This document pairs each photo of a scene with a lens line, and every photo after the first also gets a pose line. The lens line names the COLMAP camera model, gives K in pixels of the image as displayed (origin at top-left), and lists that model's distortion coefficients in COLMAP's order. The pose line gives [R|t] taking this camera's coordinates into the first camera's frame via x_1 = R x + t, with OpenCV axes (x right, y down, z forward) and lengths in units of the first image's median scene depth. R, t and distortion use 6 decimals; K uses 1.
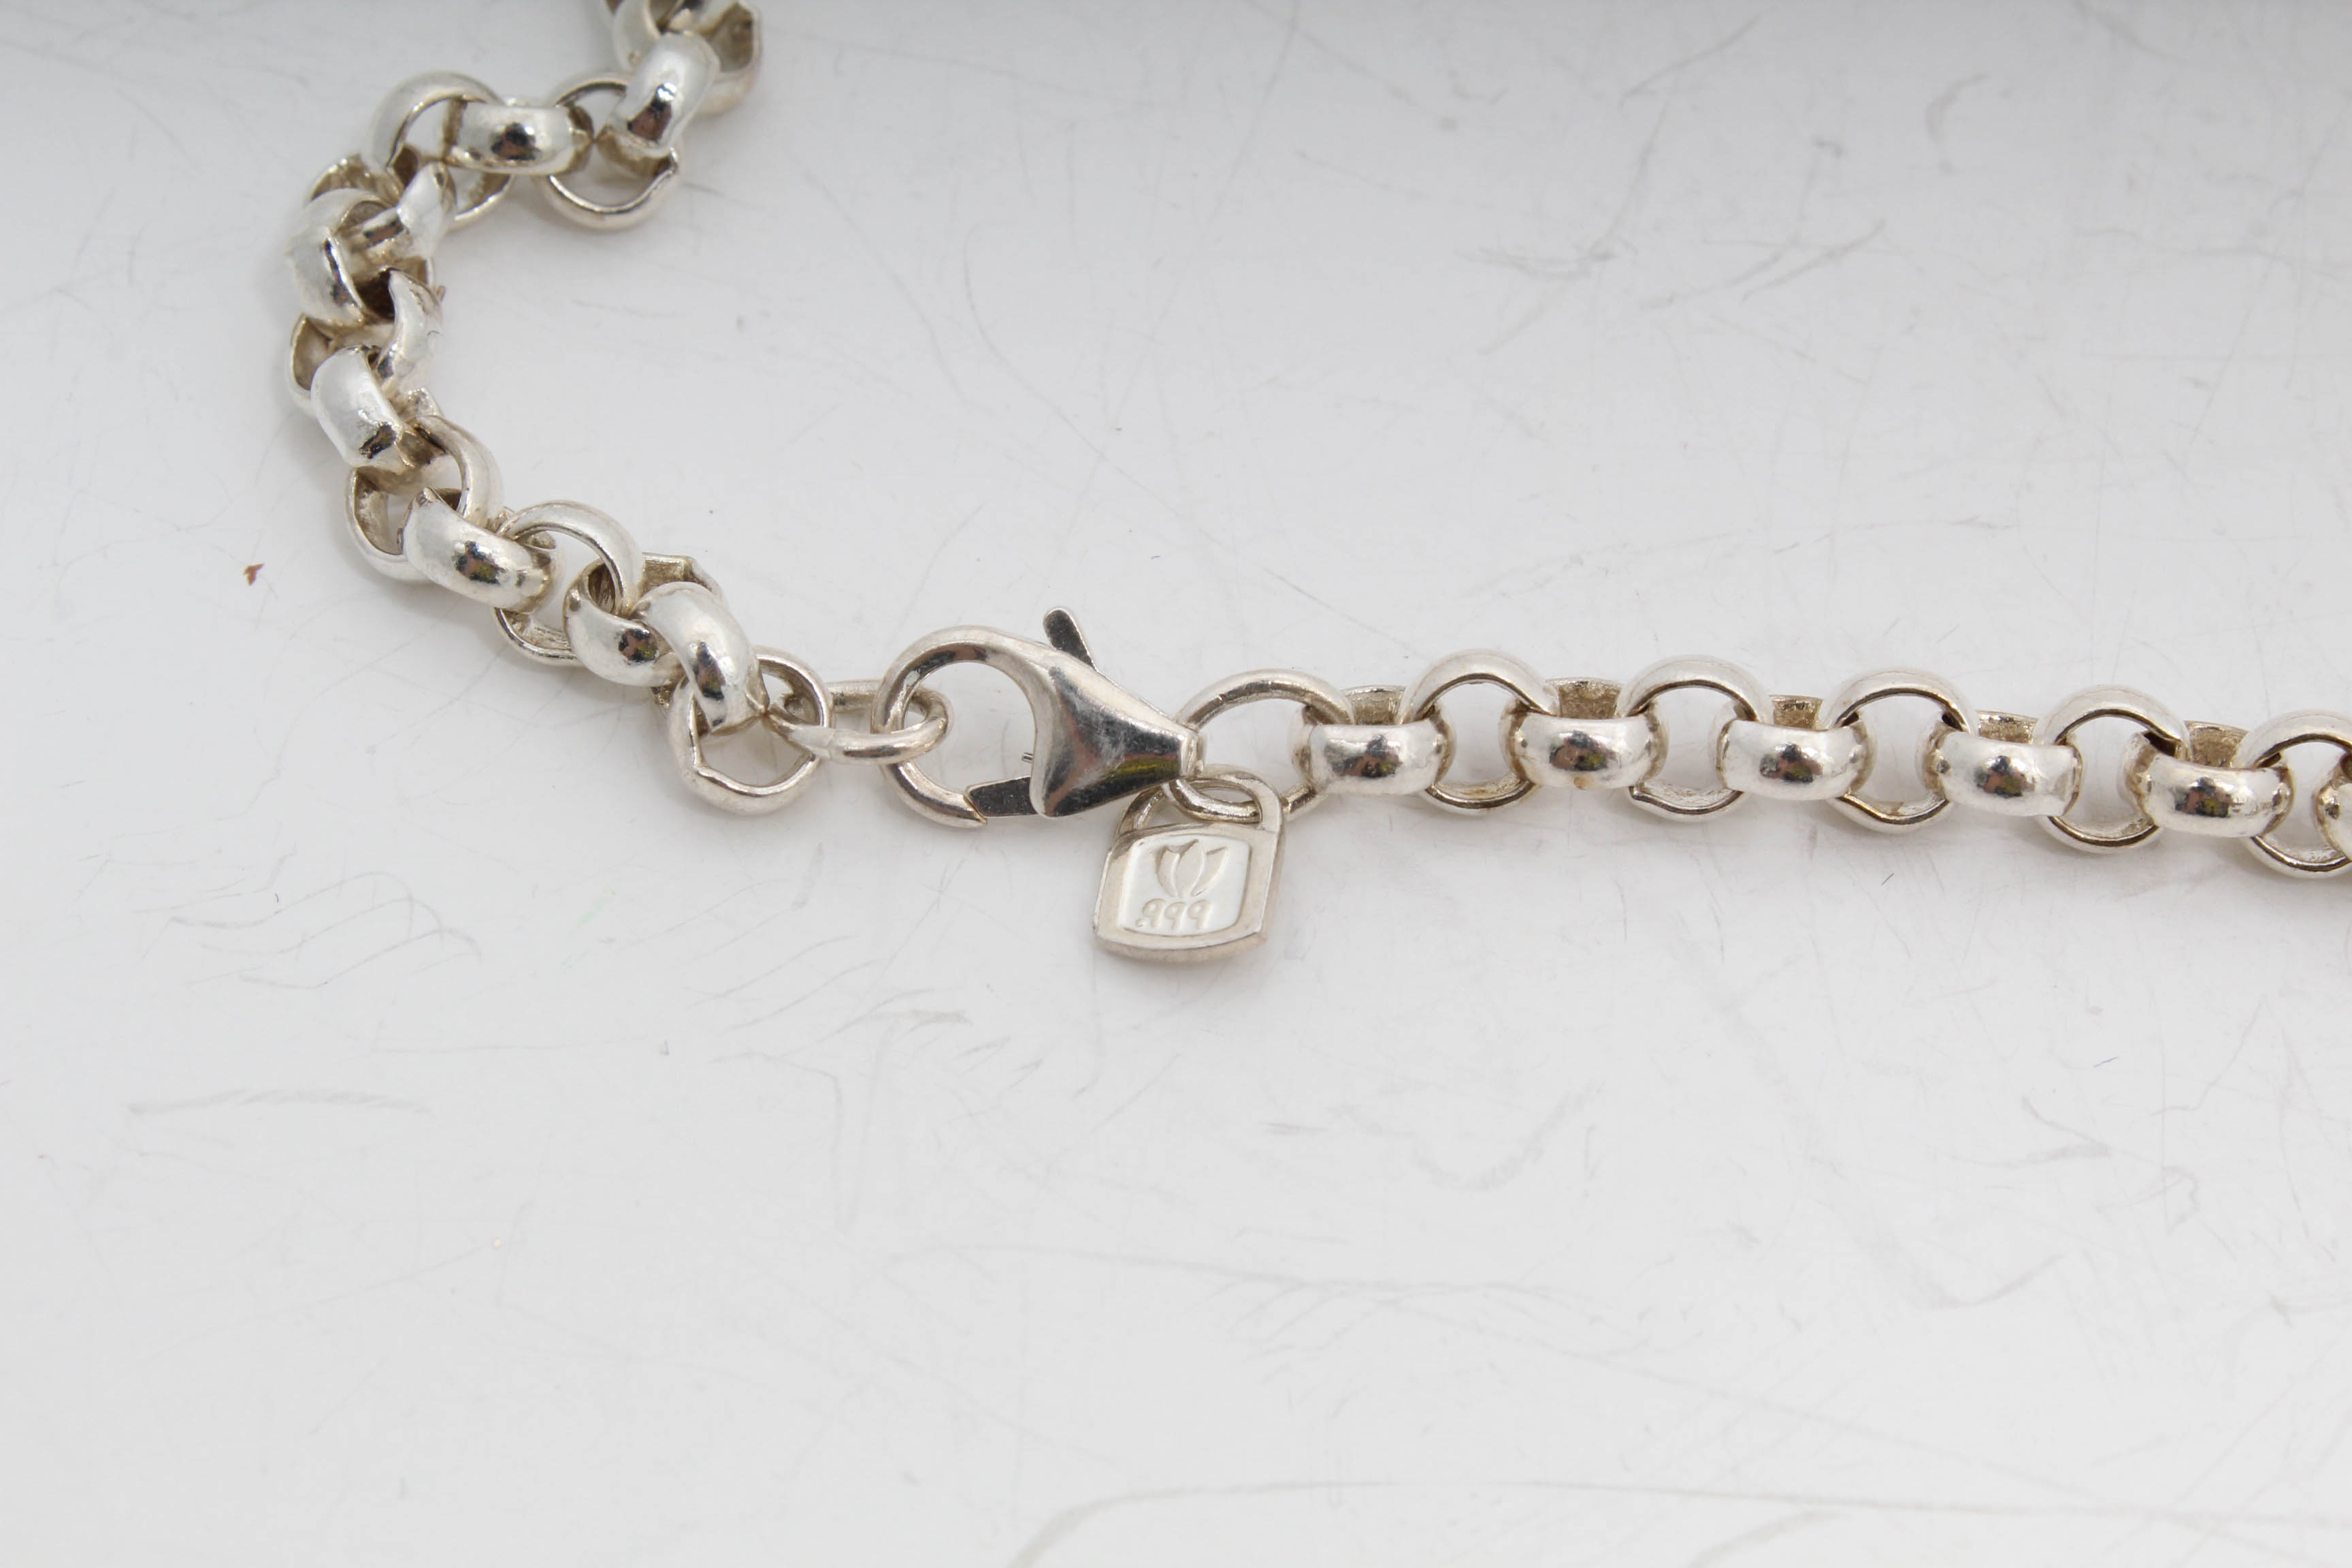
lens RADIAL K [[5576.4, 0, 1289.6], [0, 5576.4, 724.7], [0, 0, 1]] dist [0.083071, 0.000000]
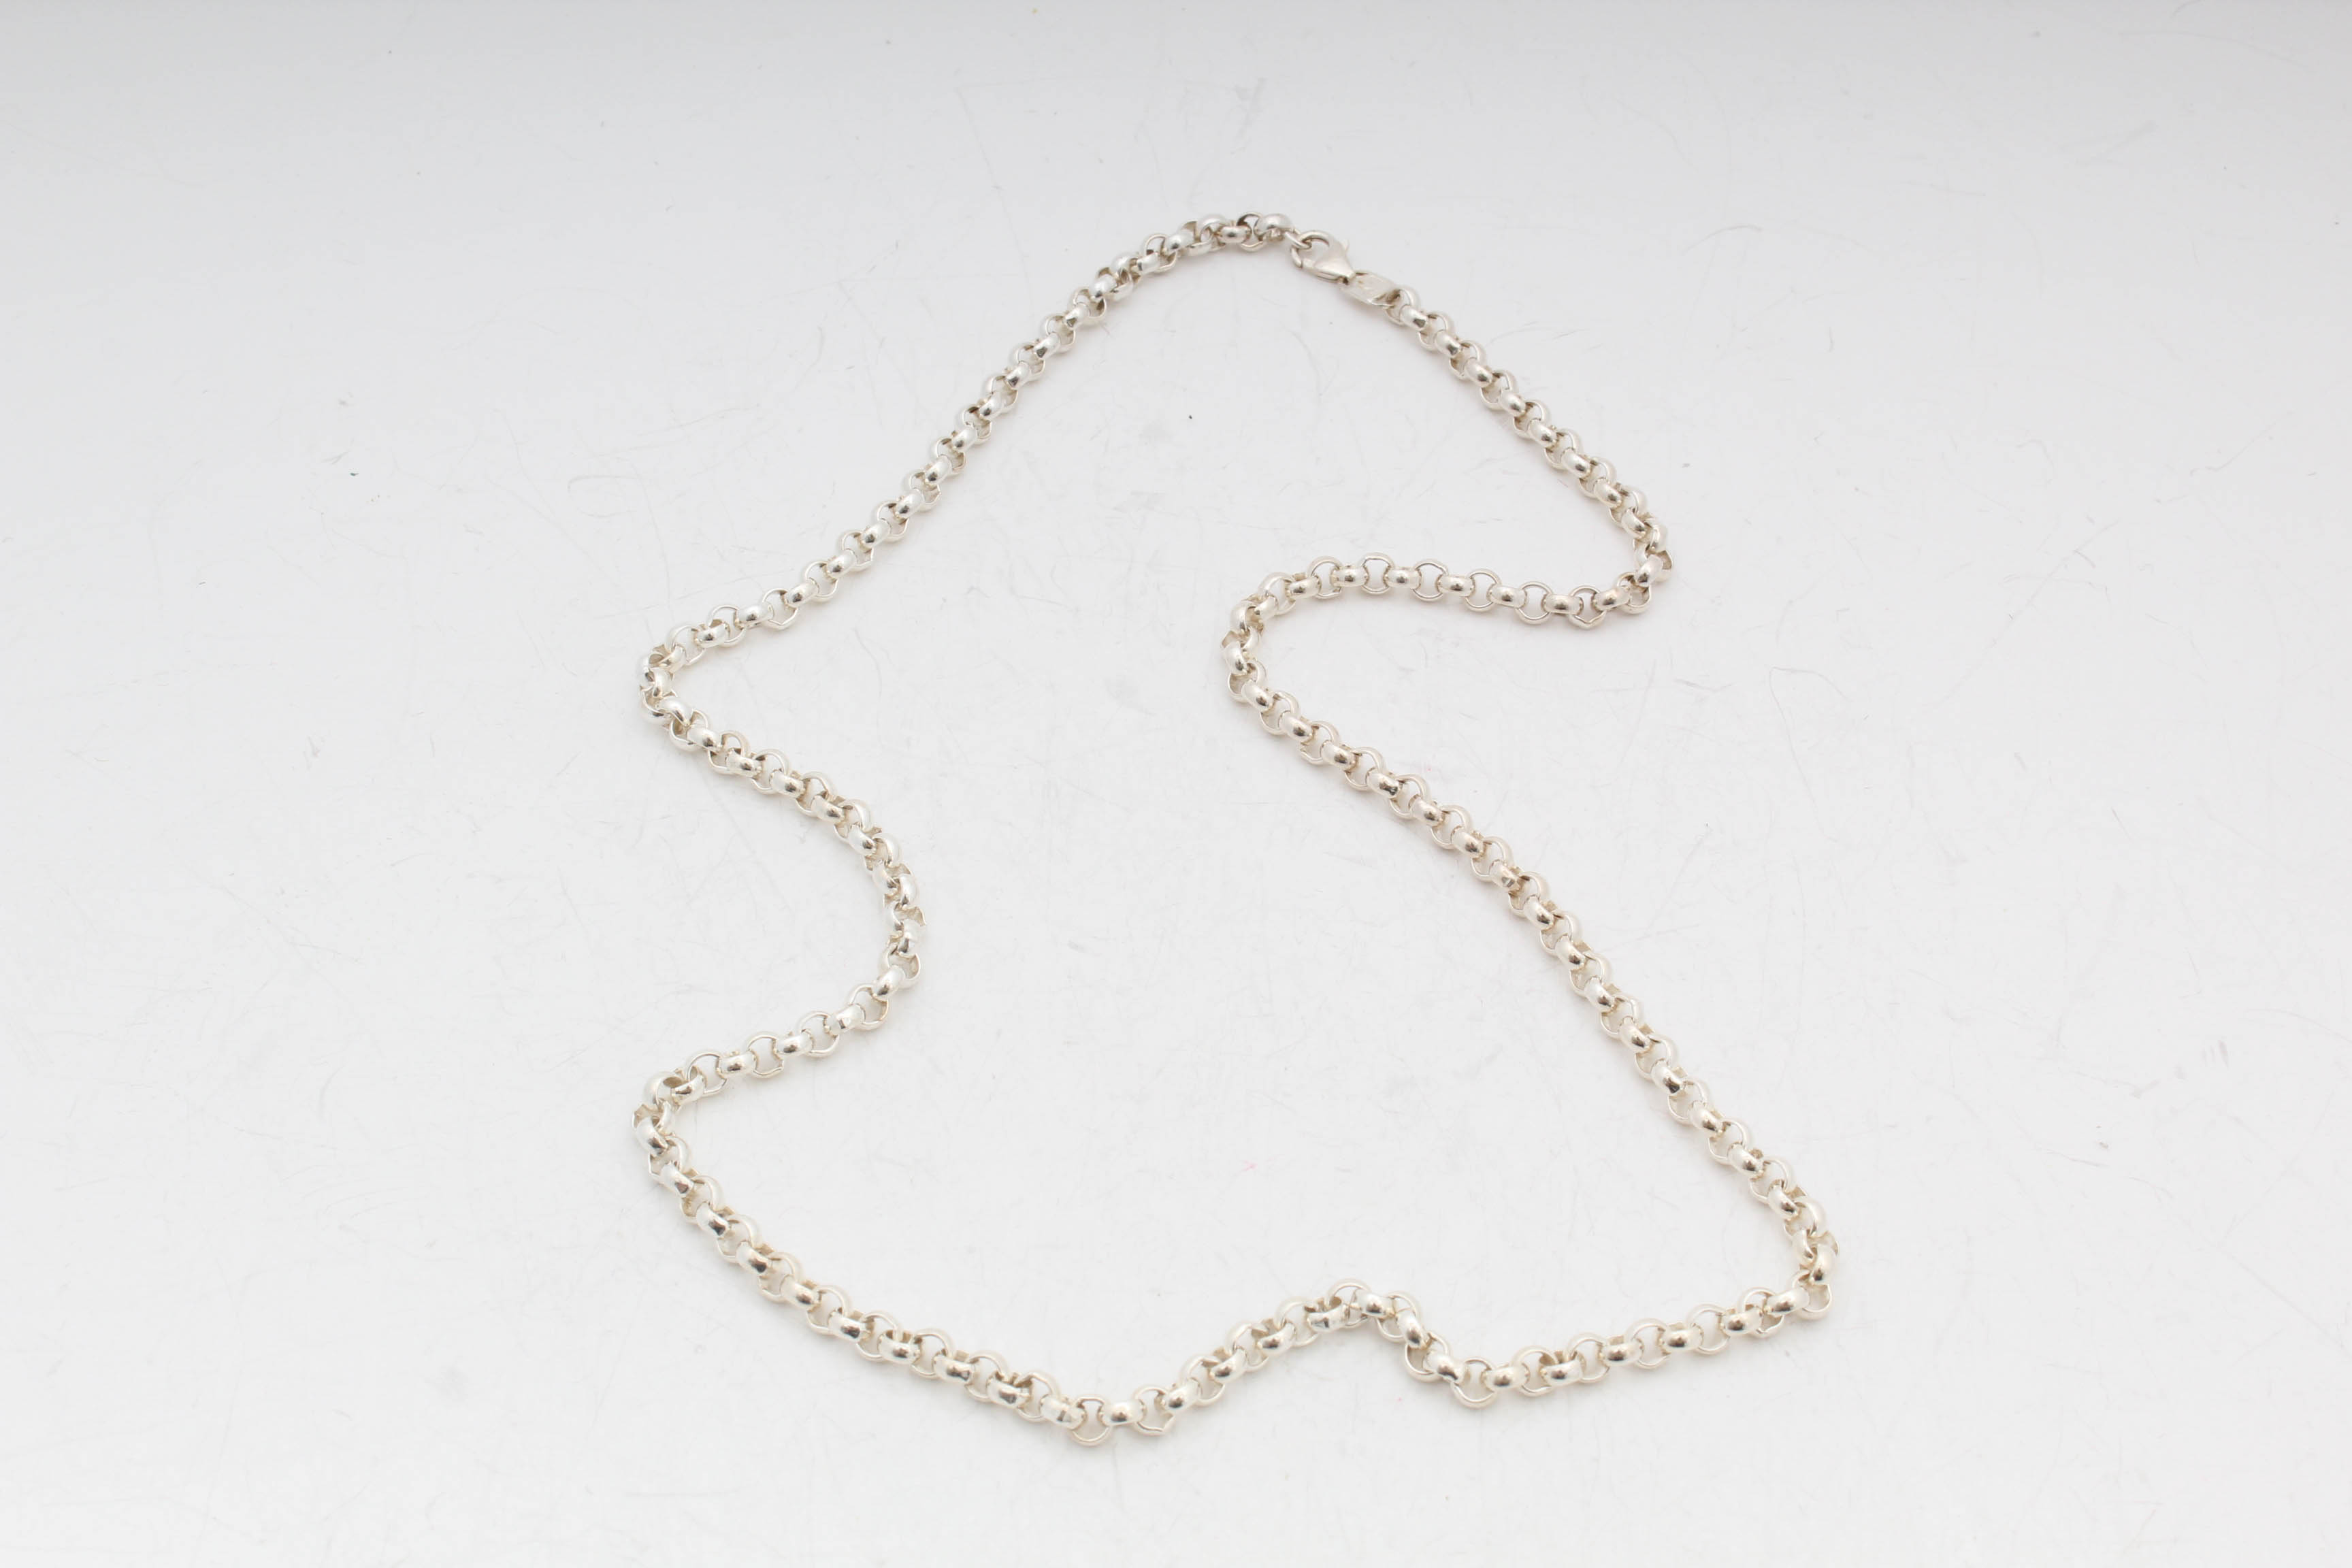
lens RADIAL K [[3960.9, 0, 1158.9], [0, 3960.9, 791.0], [0, 0, 1]] dist [0.003377, 0.000000]
pose [[0.981980, -0.153056, 0.110855, 0.326842], [0.170863, 0.969679, -0.174725, -0.046252], [-0.080751, 0.190518, 0.978357, -1.179709]]
